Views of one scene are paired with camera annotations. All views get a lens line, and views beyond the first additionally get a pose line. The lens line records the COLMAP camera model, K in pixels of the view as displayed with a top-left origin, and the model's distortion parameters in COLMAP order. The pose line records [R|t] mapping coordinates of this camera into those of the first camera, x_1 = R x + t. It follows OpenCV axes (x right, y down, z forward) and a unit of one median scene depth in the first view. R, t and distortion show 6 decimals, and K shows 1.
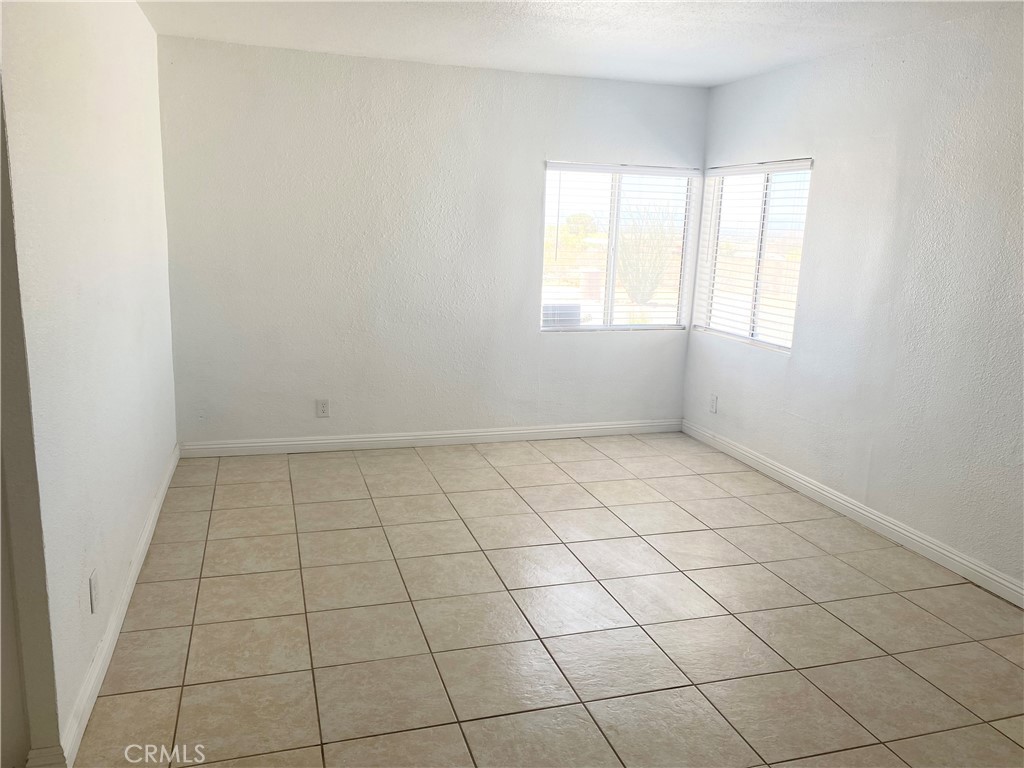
lens RADIAL K [[784.9, 0, 516.1], [0, 784.9, 391.3], [0, 0, 1]] dist [0.036117, -0.028771]
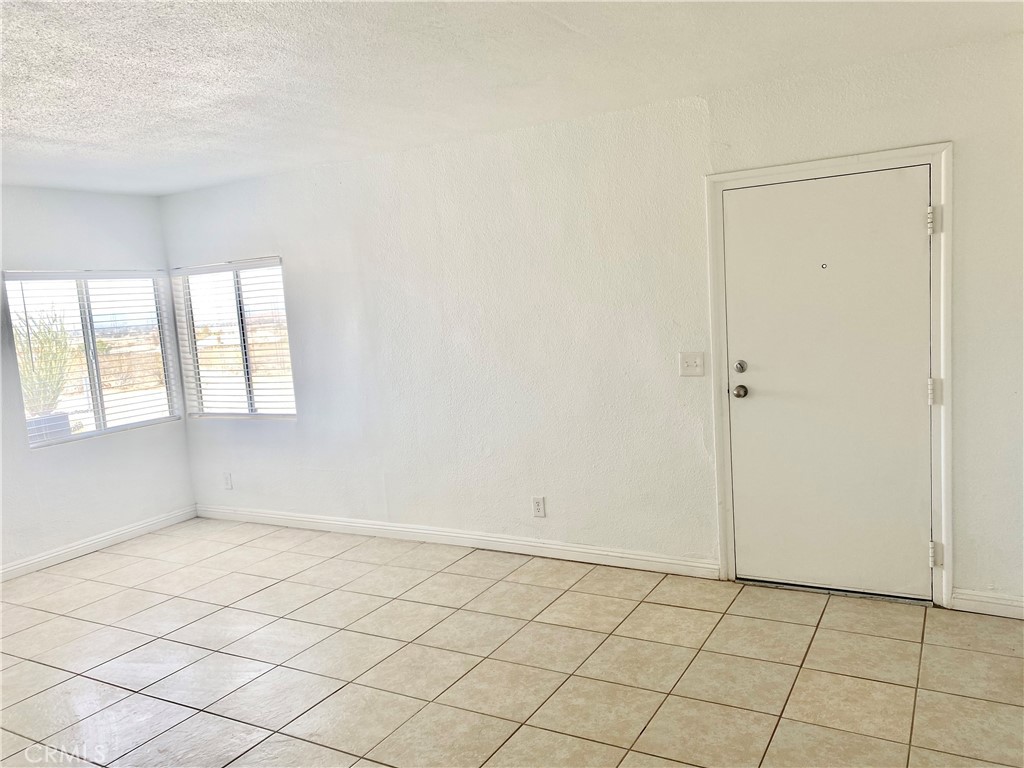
lens RADIAL K [[784.9, 0, 515.7], [0, 784.9, 383.4], [0, 0, 1]] dist [0.036117, -0.028771]
pose [[0.727603, -0.160871, 0.666869, -0.183420], [0.237711, 0.971011, -0.025121, 0.008297], [-0.643496, 0.176801, 0.744751, -0.085968]]
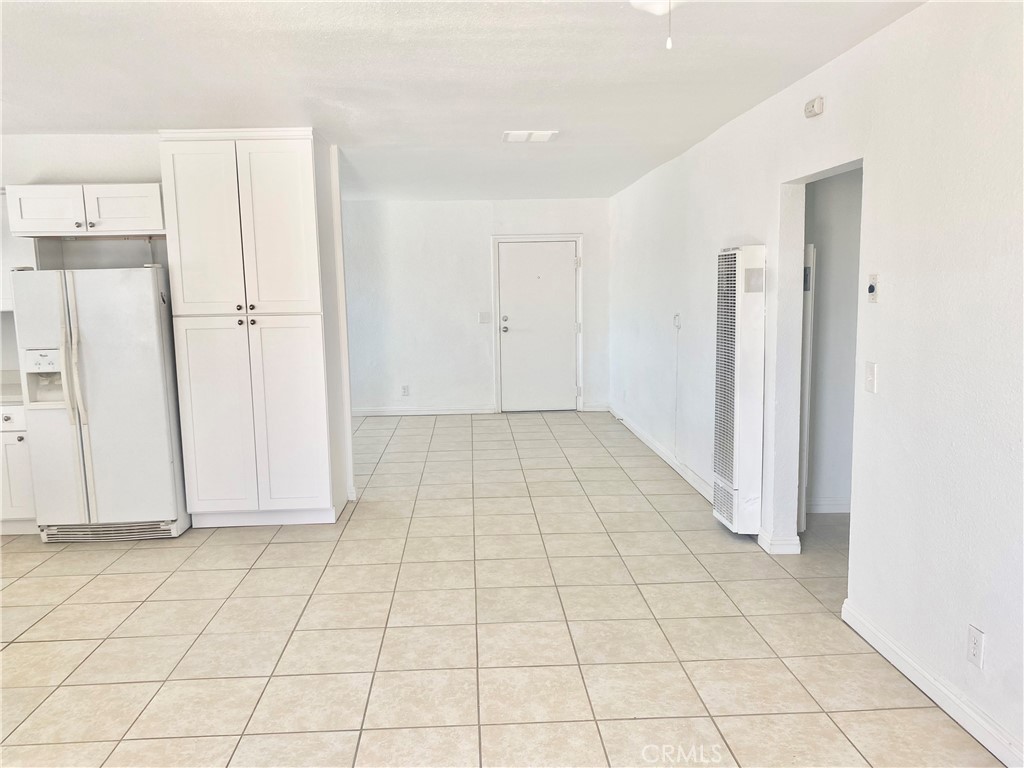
lens RADIAL K [[784.9, 0, 512.4], [0, 784.9, 384.3], [0, 0, 1]] dist [0.036117, -0.028771]
pose [[0.265980, -0.173116, 0.948307, -1.275520], [0.236811, 0.965331, 0.109803, -0.024244], [-0.934438, 0.195364, 0.297755, -0.179393]]
